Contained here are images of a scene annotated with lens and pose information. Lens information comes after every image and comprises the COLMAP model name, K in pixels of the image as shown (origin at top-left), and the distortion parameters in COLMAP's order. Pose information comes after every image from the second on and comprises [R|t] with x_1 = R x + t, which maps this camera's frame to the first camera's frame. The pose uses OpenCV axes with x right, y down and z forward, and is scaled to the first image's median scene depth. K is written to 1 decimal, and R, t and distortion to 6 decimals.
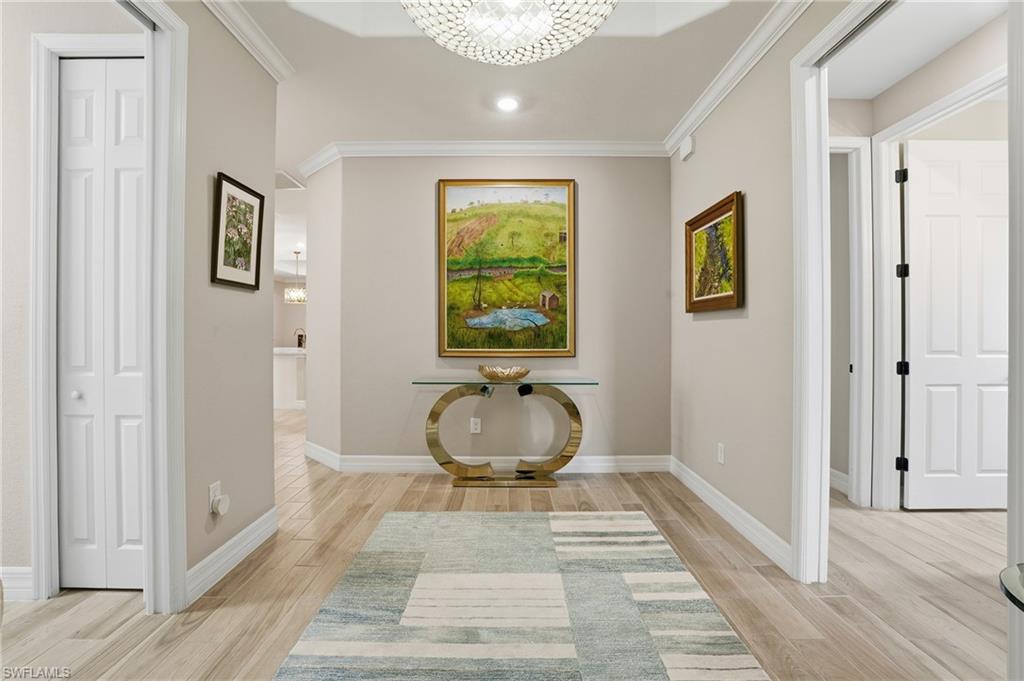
lens RADIAL K [[476.5, 0, 508.1], [0, 476.5, 338.9], [0, 0, 1]] dist [-0.069748, 0.023916]
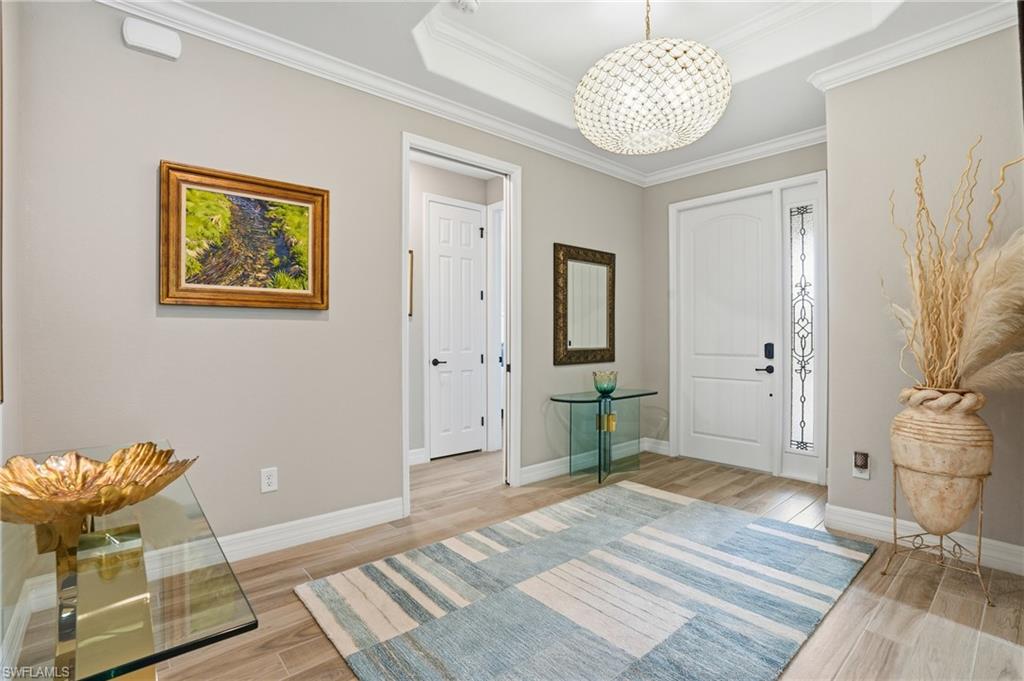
lens RADIAL K [[476.5, 0, 508.1], [0, 476.5, 338.9], [0, 0, 1]] dist [-0.069748, 0.023916]
pose [[-0.657908, -0.000054, 0.753099, -0.553538], [0.007819, 0.999946, 0.006903, -0.010245], [-0.753058, 0.010430, -0.657871, 1.495452]]
